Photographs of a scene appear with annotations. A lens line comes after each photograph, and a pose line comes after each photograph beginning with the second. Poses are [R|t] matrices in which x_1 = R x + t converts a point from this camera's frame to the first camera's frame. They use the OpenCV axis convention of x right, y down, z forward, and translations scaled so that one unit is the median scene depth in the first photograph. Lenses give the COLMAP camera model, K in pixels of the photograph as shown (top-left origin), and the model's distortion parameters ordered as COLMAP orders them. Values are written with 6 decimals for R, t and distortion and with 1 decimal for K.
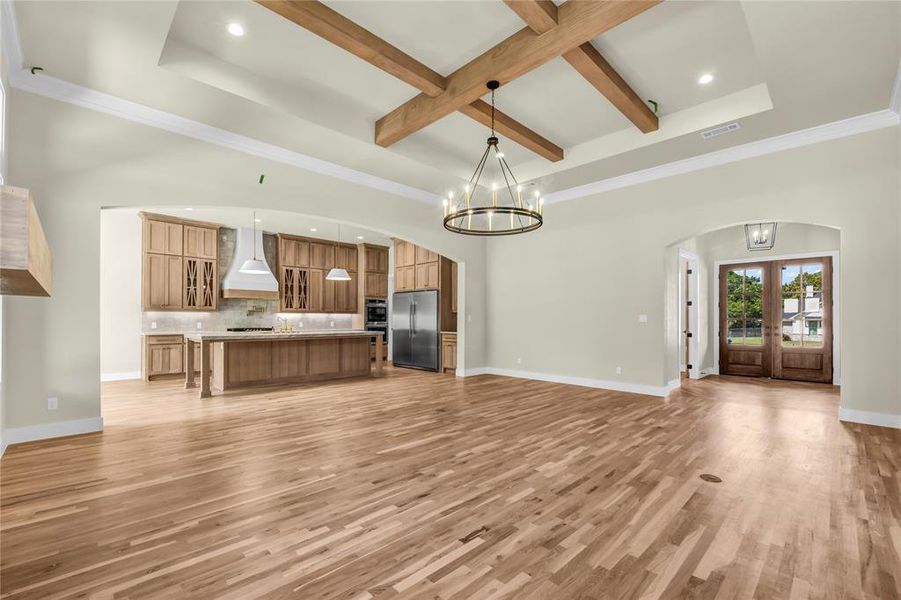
lens RADIAL K [[385.7, 0, 449.8], [0, 385.7, 318.9], [0, 0, 1]] dist [-0.000555, -0.009791]
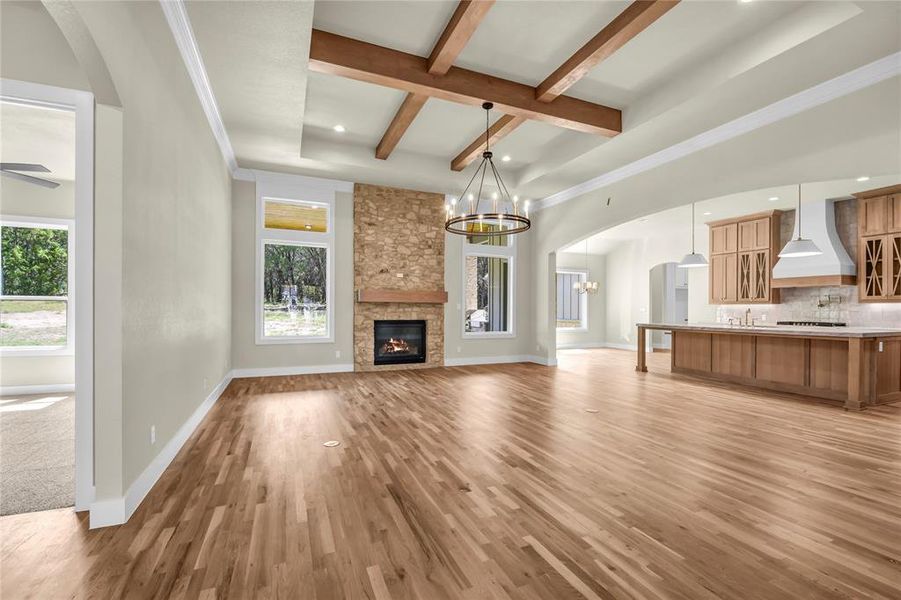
lens RADIAL K [[385.7, 0, 449.8], [0, 385.7, 318.9], [0, 0, 1]] dist [-0.000555, -0.009791]
pose [[-0.364267, 0.020057, -0.931079, 0.668612], [-0.002727, 0.999741, 0.022603, 0.000513], [0.931291, 0.010773, -0.364118, 0.718313]]
